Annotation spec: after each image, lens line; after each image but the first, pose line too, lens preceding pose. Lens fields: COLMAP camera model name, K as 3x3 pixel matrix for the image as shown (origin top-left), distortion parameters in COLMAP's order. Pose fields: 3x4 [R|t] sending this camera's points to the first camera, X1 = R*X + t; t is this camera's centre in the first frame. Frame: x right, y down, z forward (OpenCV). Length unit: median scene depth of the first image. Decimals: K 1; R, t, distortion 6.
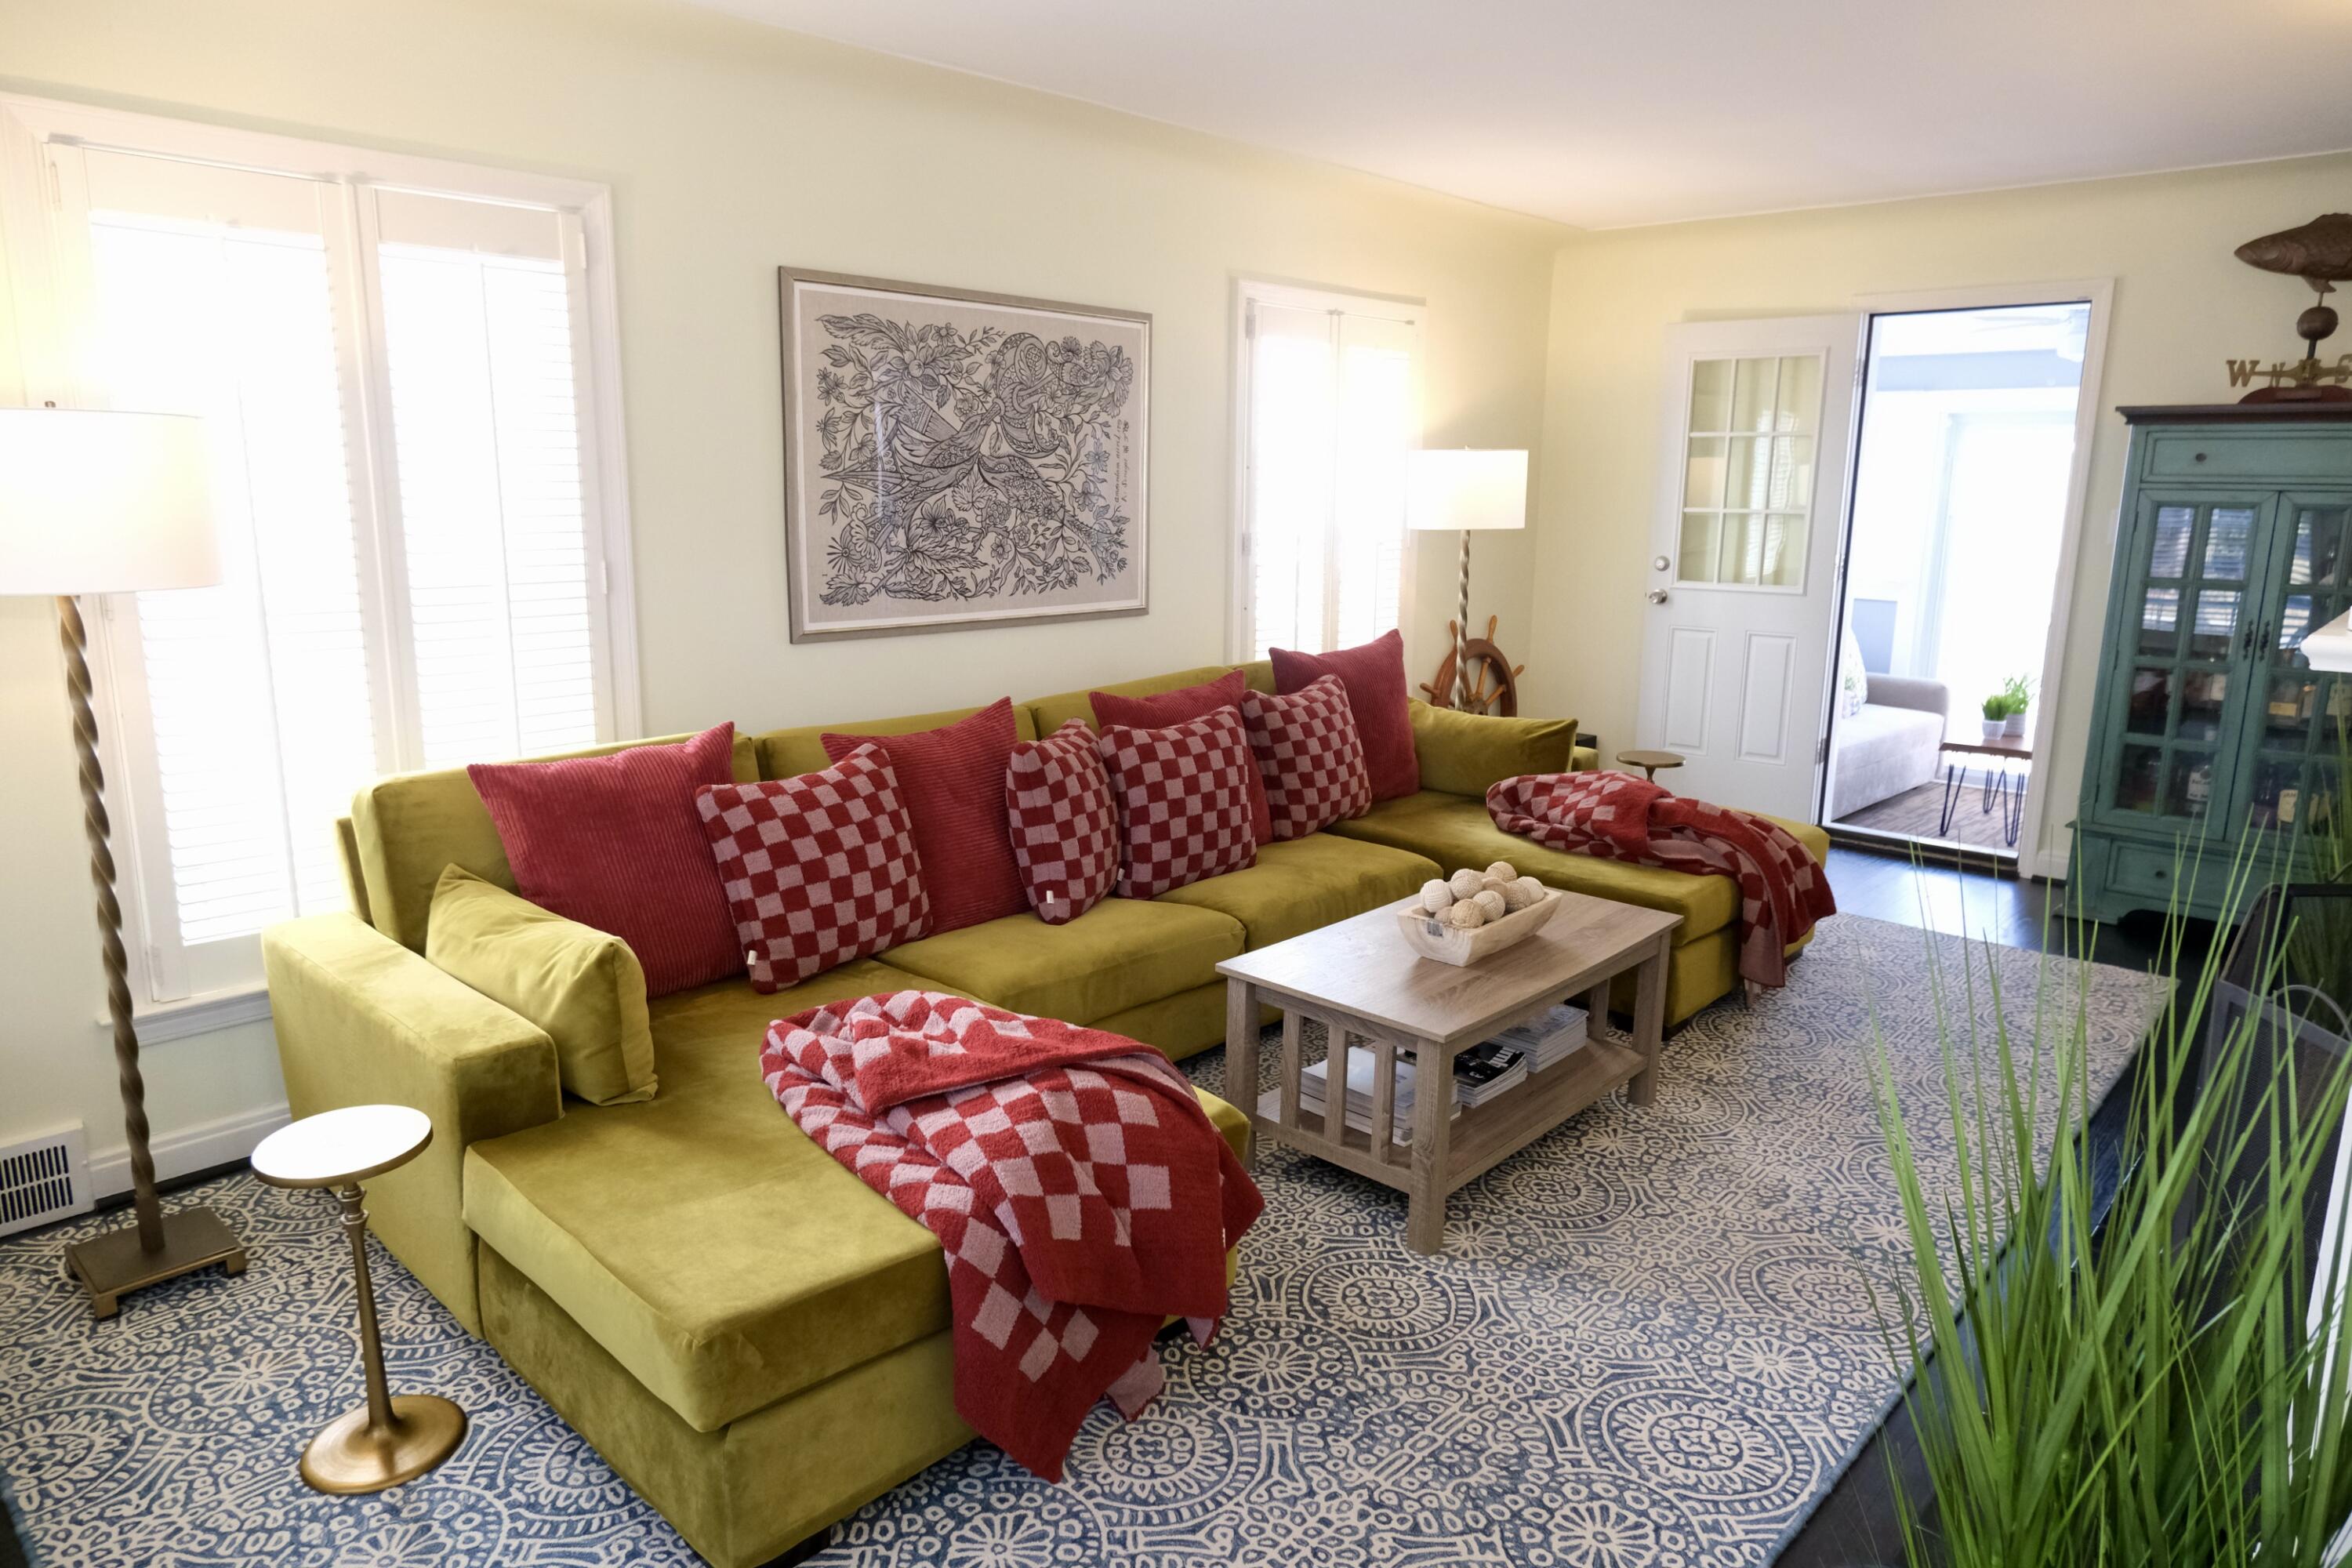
lens RADIAL K [[1459.2, 0, 1174.5], [0, 1459.2, 777.4], [0, 0, 1]] dist [-0.020582, 0.006347]
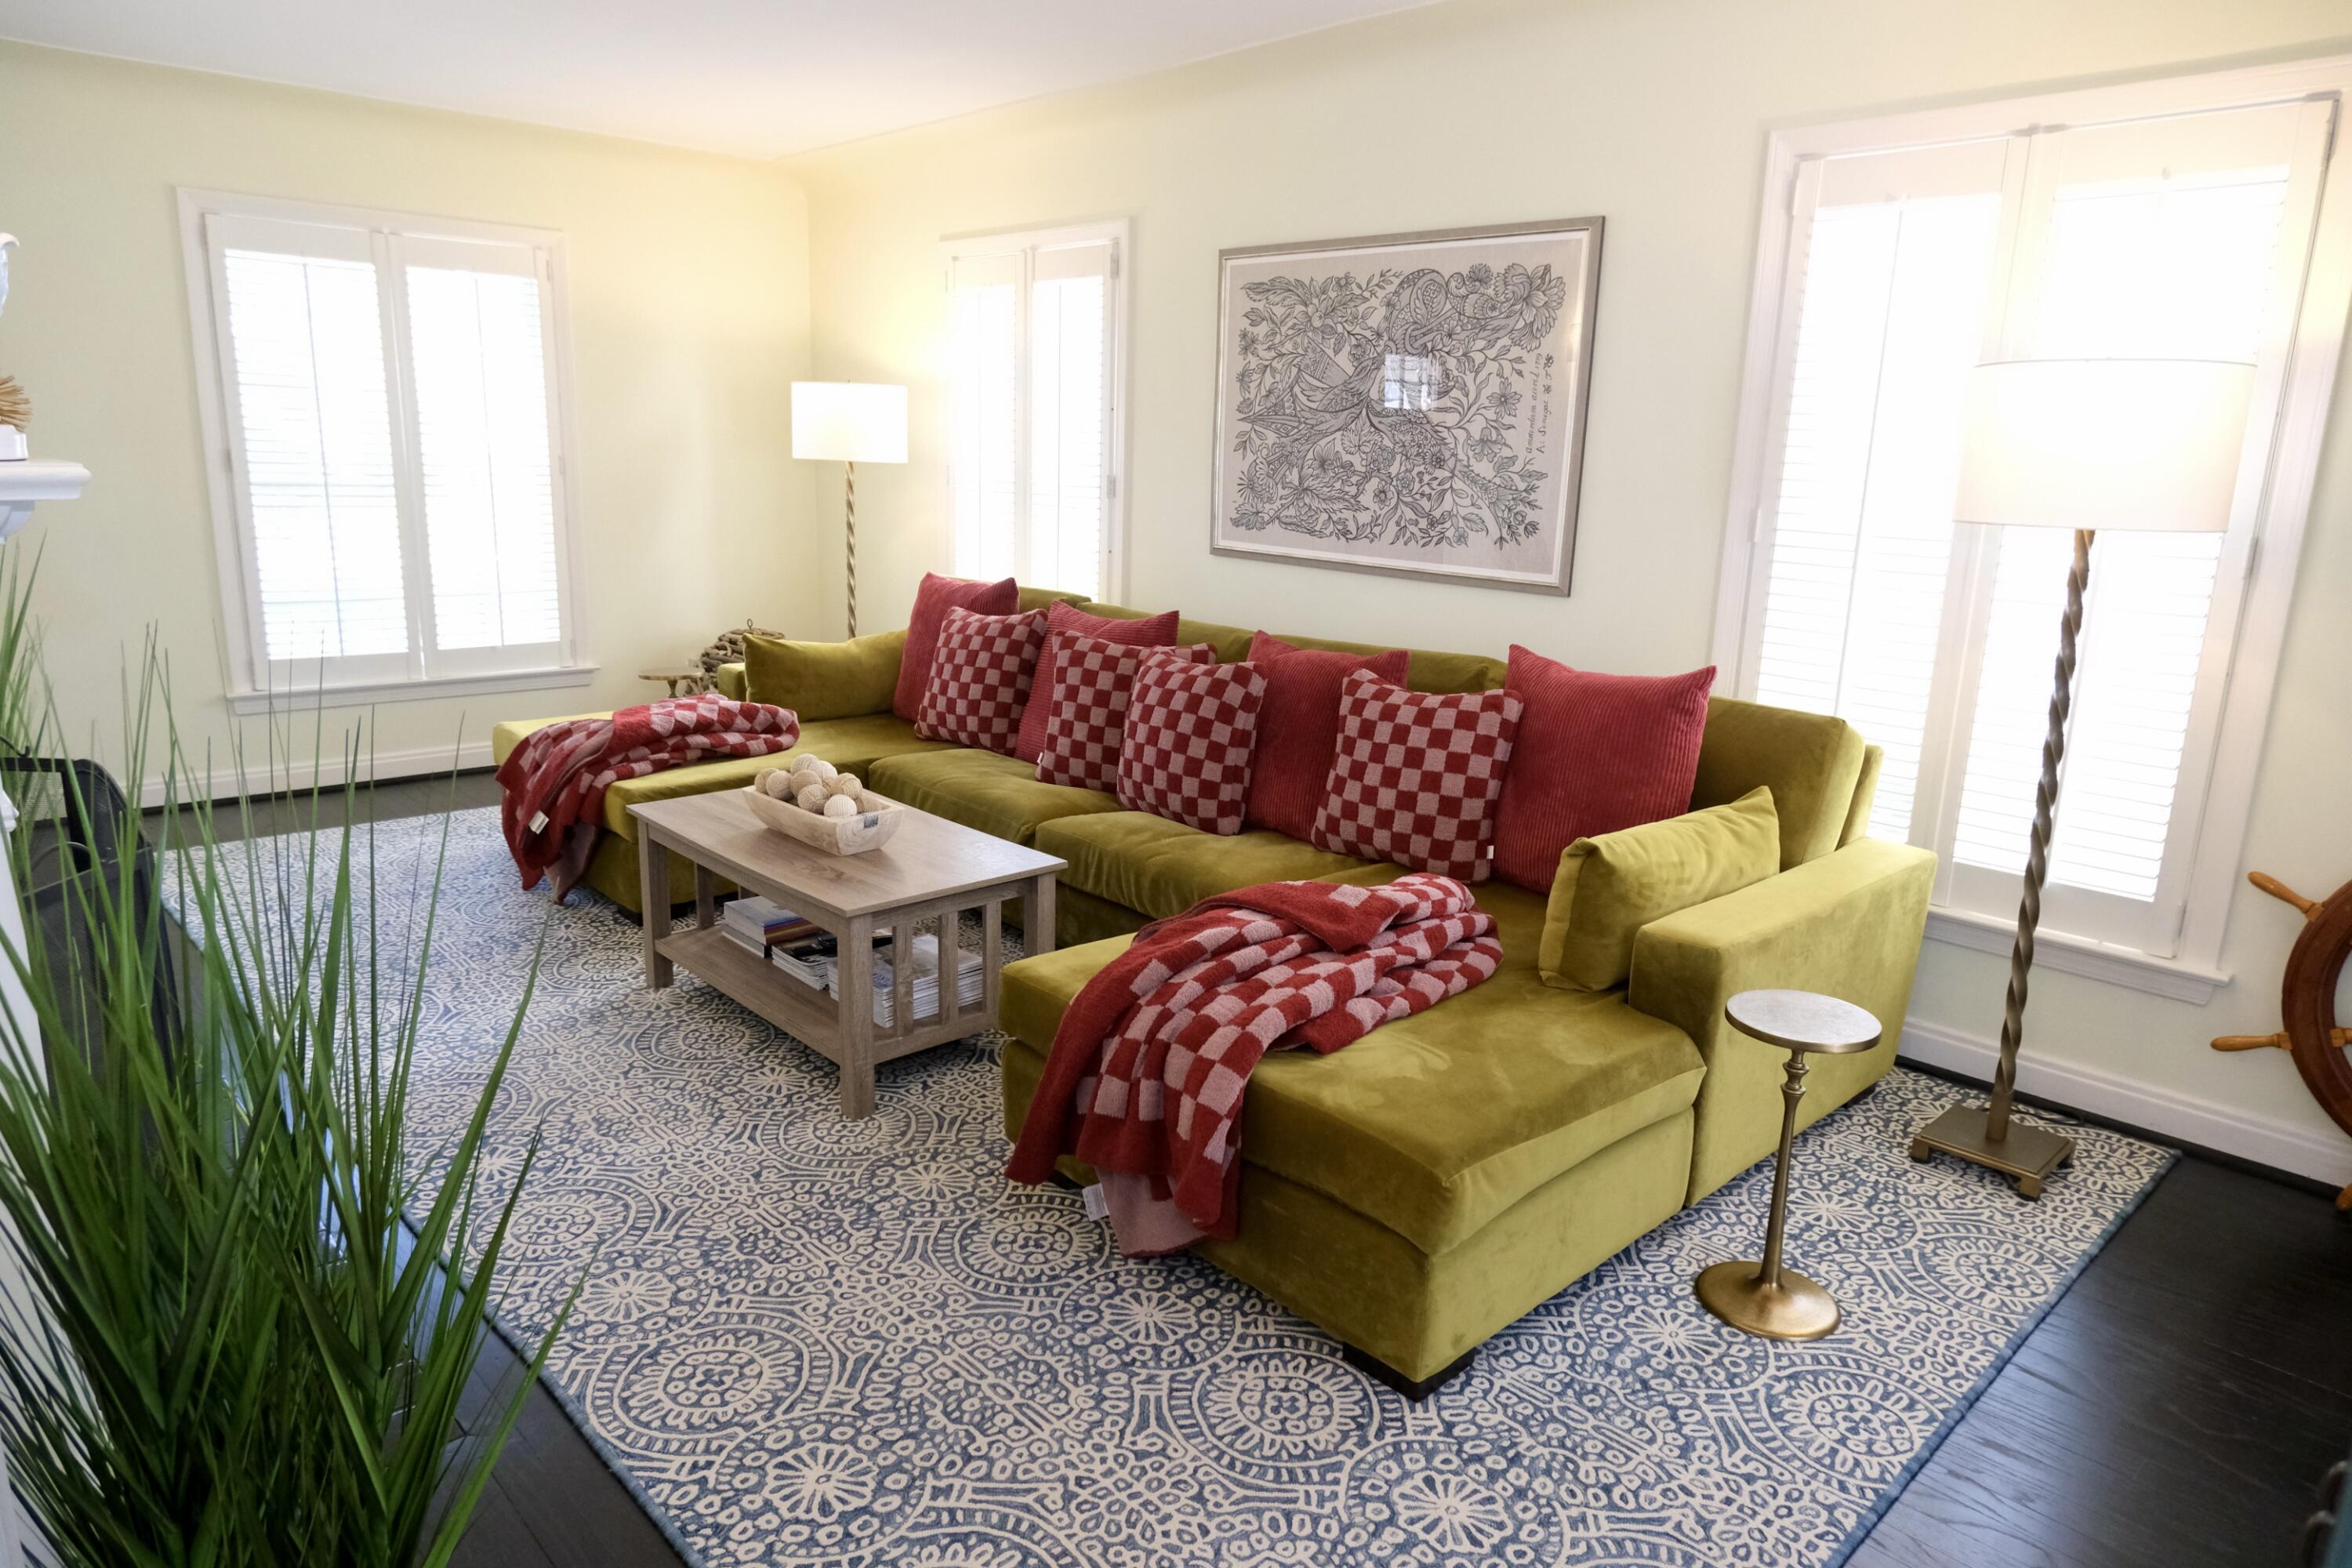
lens RADIAL K [[1459.2, 0, 1175.4], [0, 1459.2, 789.1], [0, 0, 1]] dist [-0.020582, 0.006347]
pose [[-0.065356, 0.240472, -0.968453, 0.912374], [-0.213725, 0.944632, 0.248980, -0.187438], [0.974705, 0.223255, -0.010342, 0.933401]]
